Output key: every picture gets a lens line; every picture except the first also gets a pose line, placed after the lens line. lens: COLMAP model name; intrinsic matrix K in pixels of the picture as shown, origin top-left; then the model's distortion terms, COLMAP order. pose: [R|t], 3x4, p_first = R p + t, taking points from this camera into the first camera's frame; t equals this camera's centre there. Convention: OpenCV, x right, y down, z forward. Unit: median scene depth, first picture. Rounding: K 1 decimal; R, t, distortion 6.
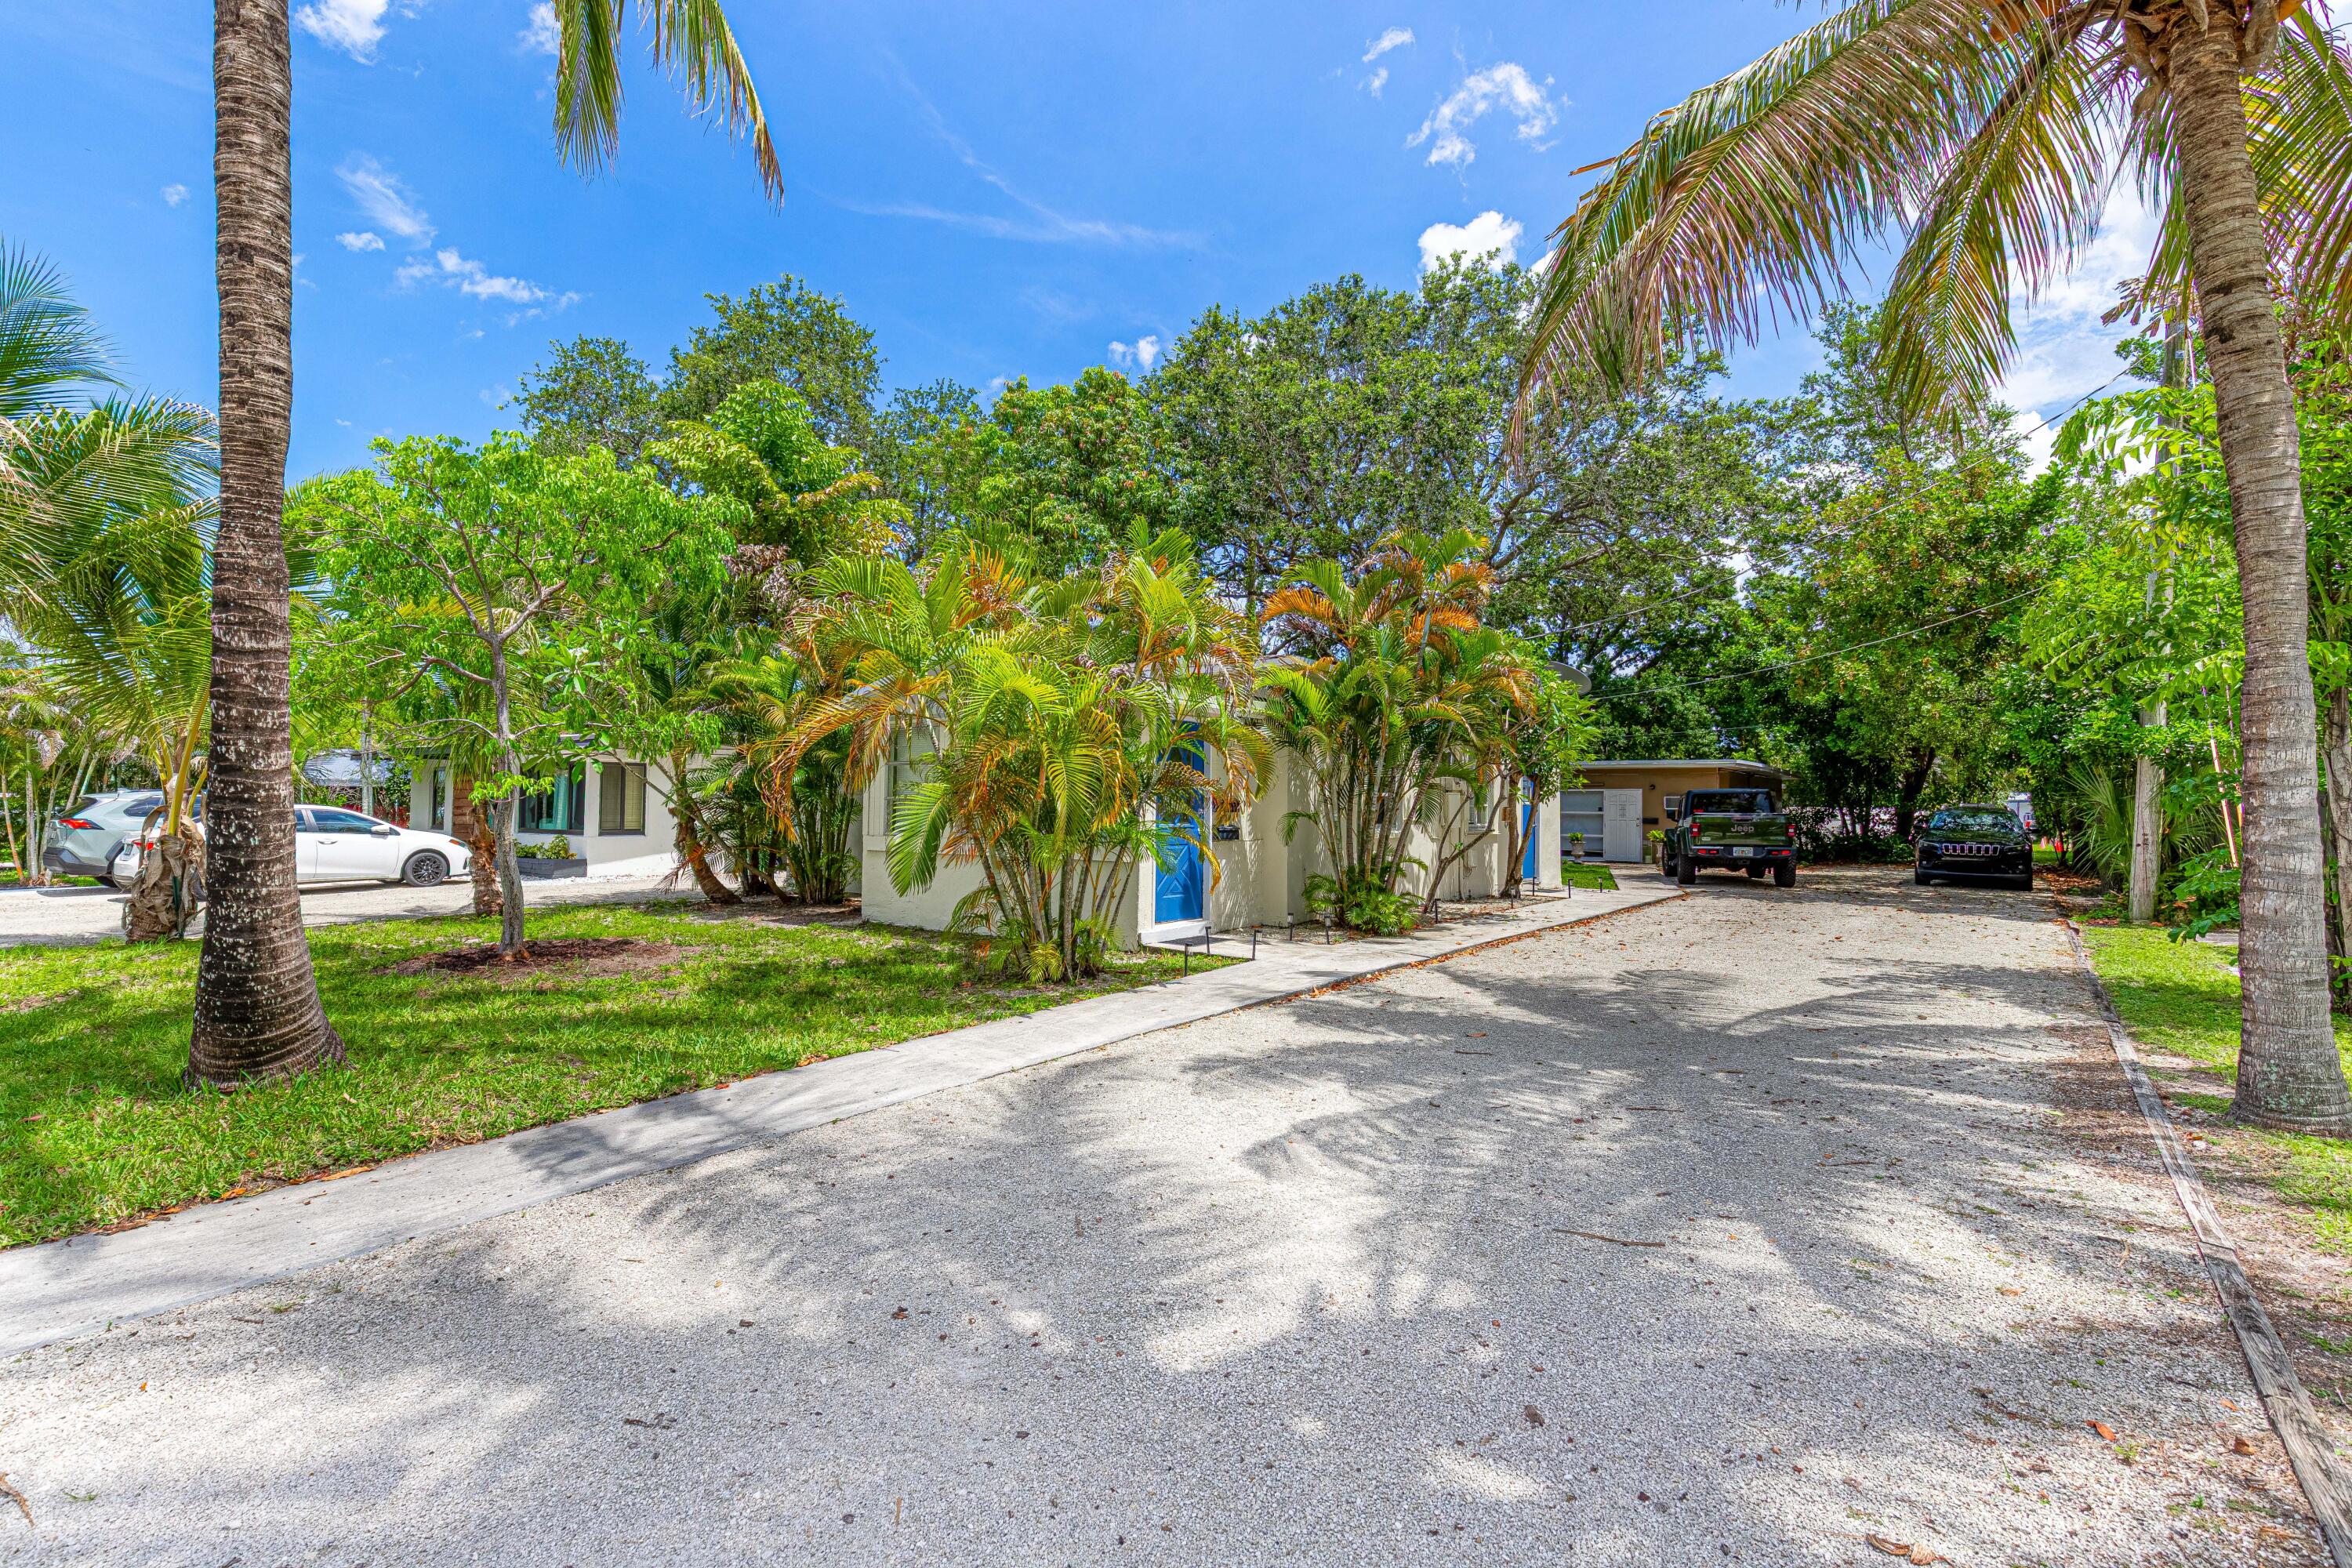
lens RADIAL K [[1104.8, 0, 1158.7], [0, 1104.8, 796.5], [0, 0, 1]] dist [0.002902, 0.000276]
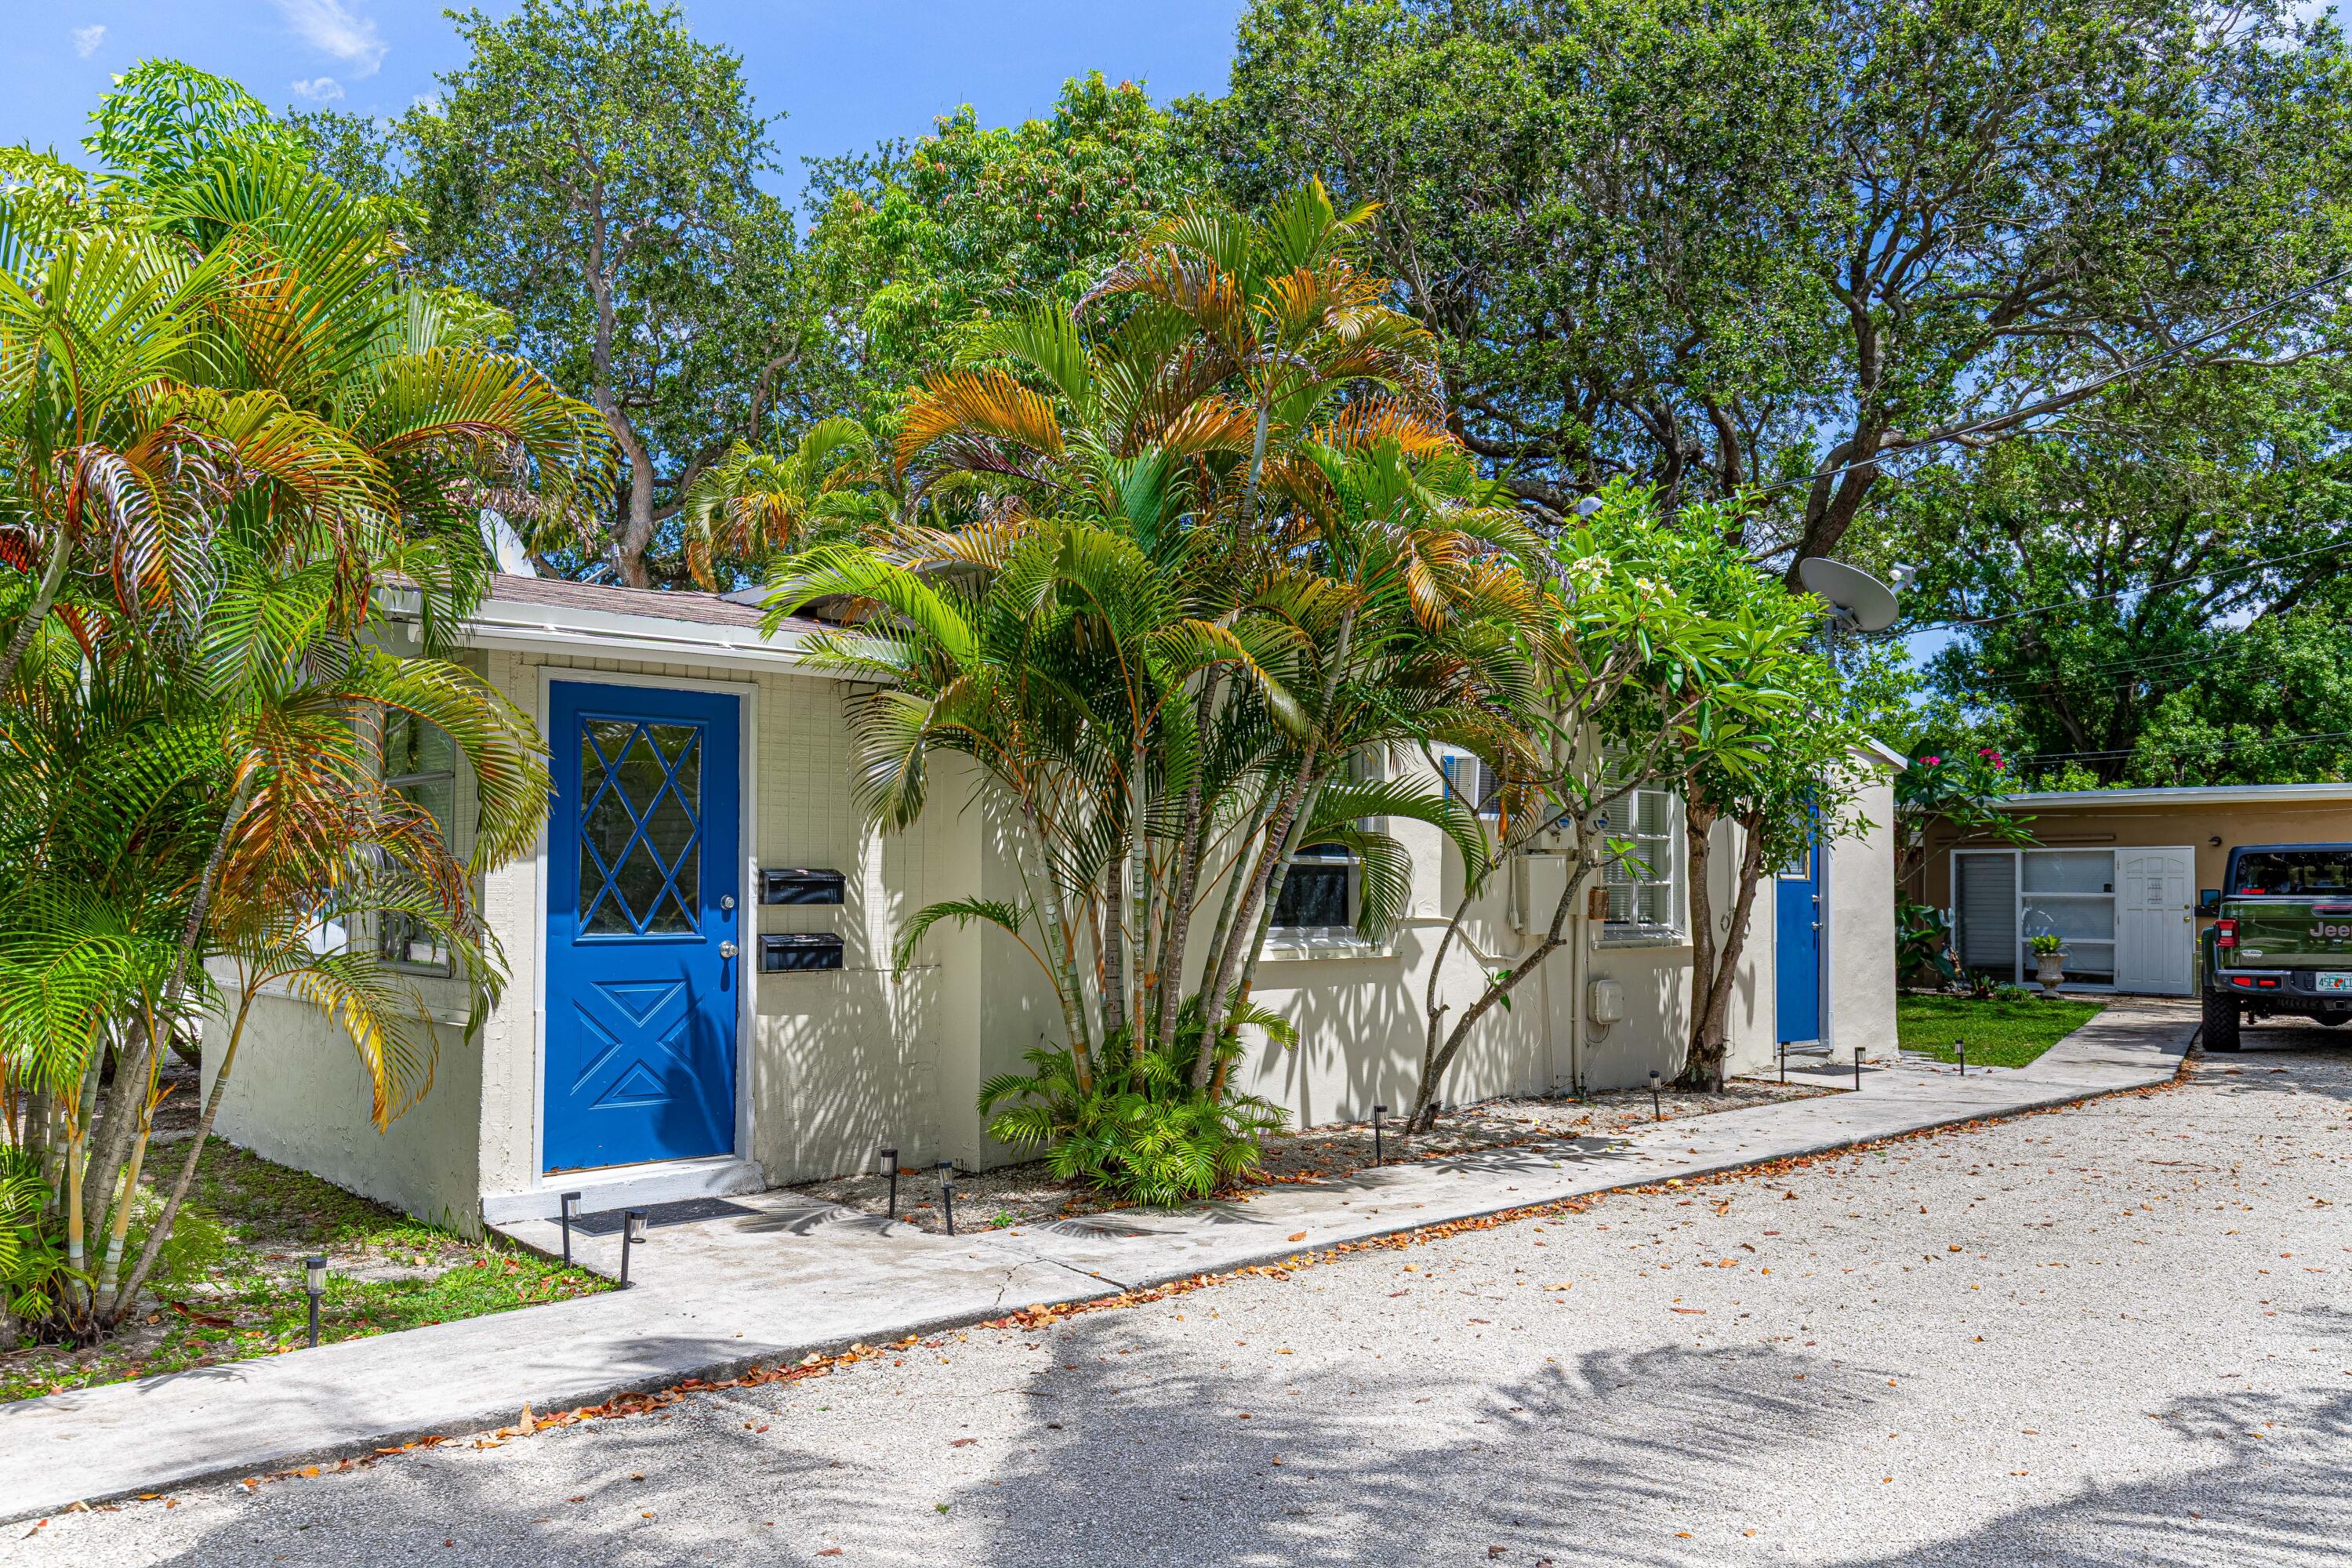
lens RADIAL K [[1780.2, 0, 1180.6], [0, 1780.2, 873.5], [0, 0, 1]] dist [0.002932, 0.003961]
pose [[0.984562, -0.006633, -0.174911, 0.149933], [0.007058, 0.999973, 0.001808, 0.000991], [0.174894, -0.003015, 0.984583, 0.160923]]
